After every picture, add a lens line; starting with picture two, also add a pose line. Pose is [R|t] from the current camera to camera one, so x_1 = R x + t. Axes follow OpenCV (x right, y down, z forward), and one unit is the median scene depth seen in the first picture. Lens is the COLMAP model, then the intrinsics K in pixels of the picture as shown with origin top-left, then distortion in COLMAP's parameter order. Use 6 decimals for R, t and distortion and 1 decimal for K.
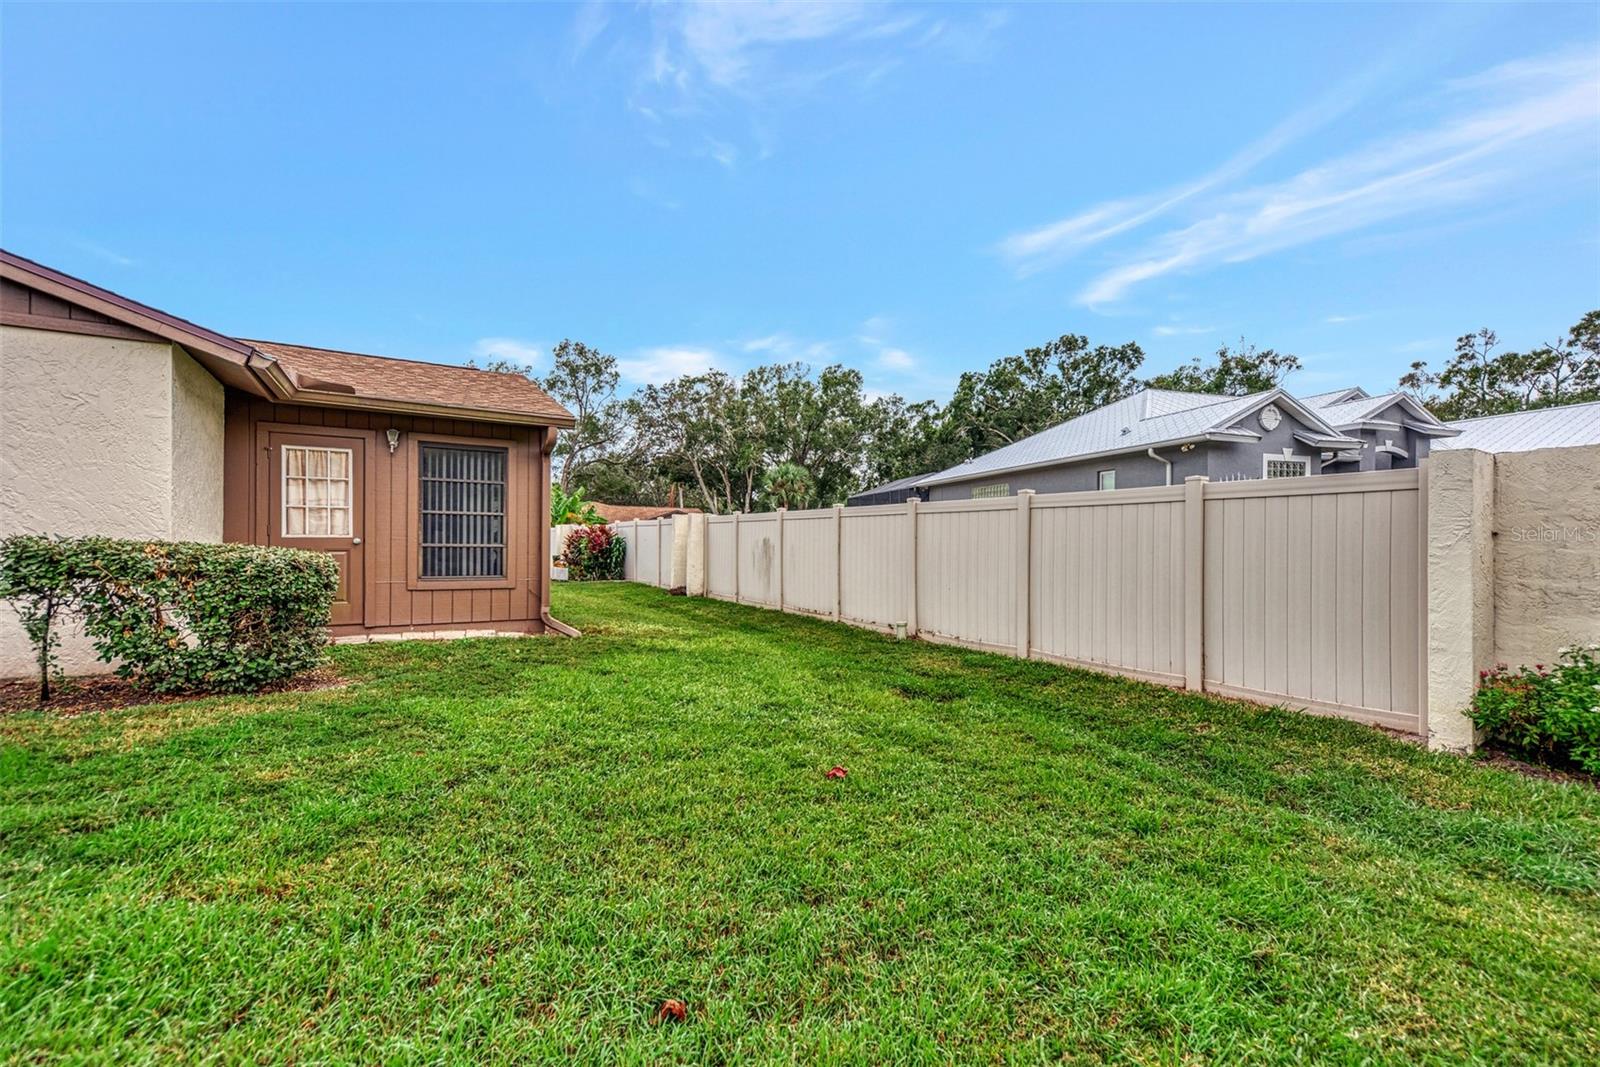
lens RADIAL K [[669.2, 0, 799.3], [0, 669.2, 541.2], [0, 0, 1]] dist [-0.000492, -0.000200]
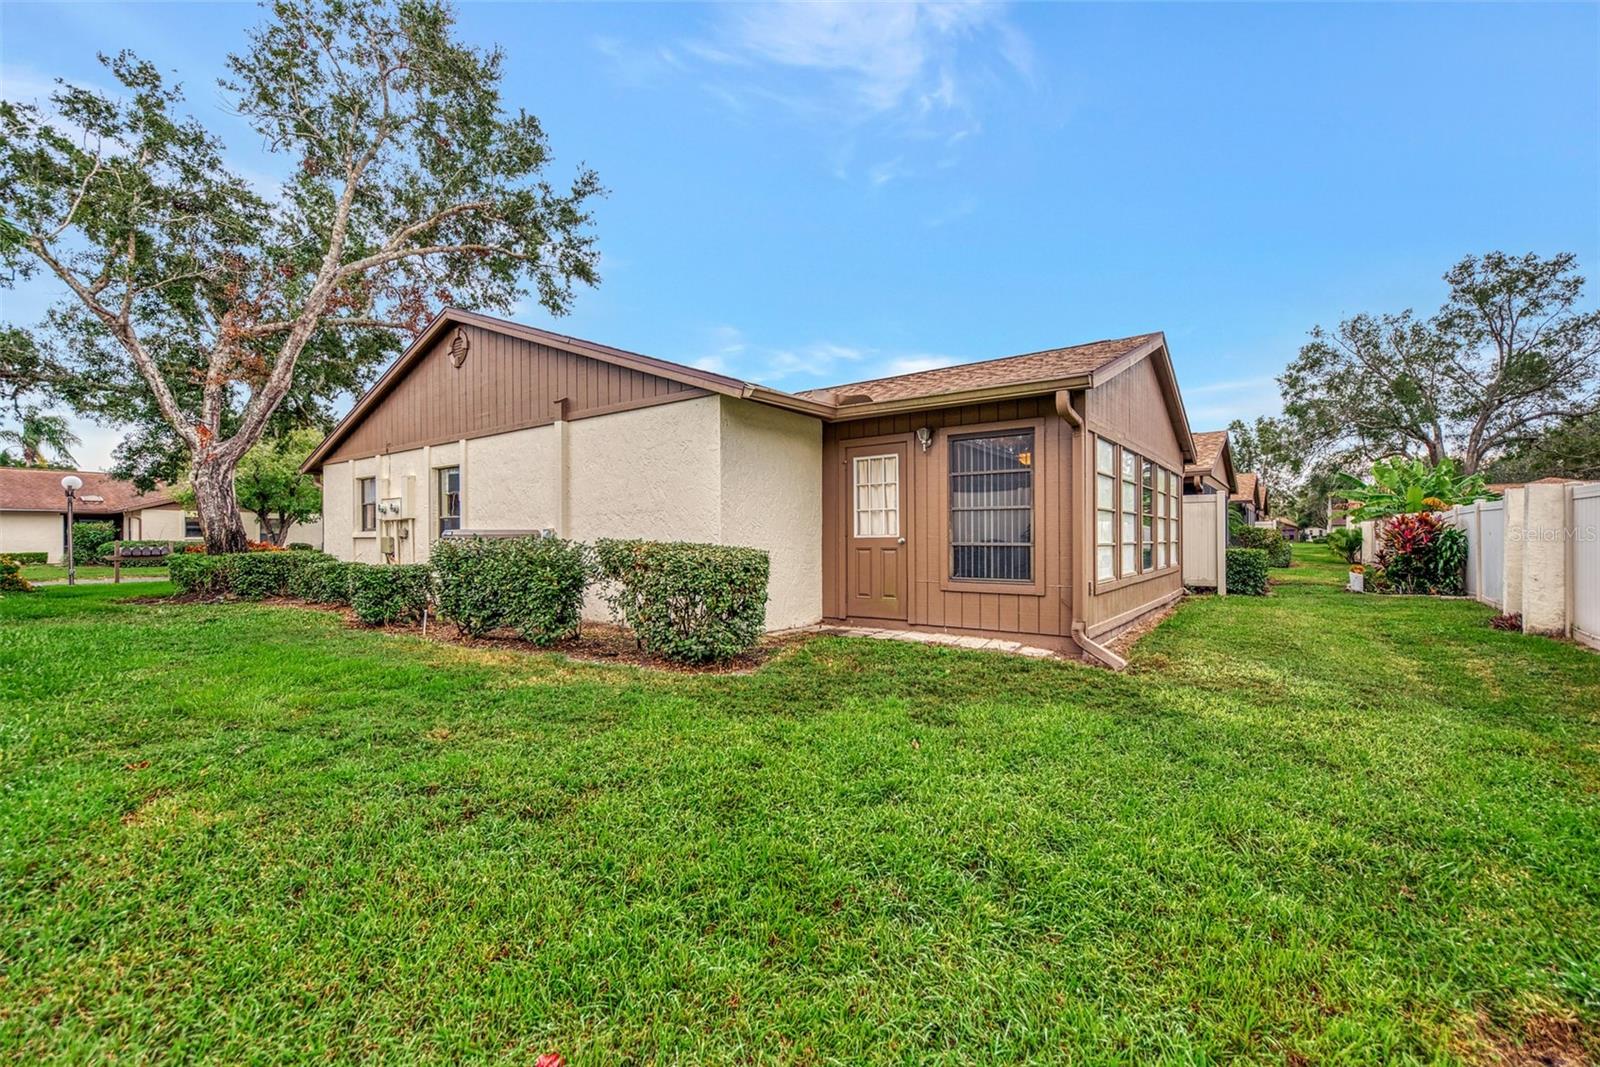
lens RADIAL K [[669.2, 0, 799.3], [0, 669.2, 541.2], [0, 0, 1]] dist [-0.000492, -0.000200]
pose [[0.386569, -0.007226, -0.922232, 0.230893], [0.009610, 0.999947, -0.003807, 0.003257], [0.922210, -0.007391, 0.386618, 0.427775]]
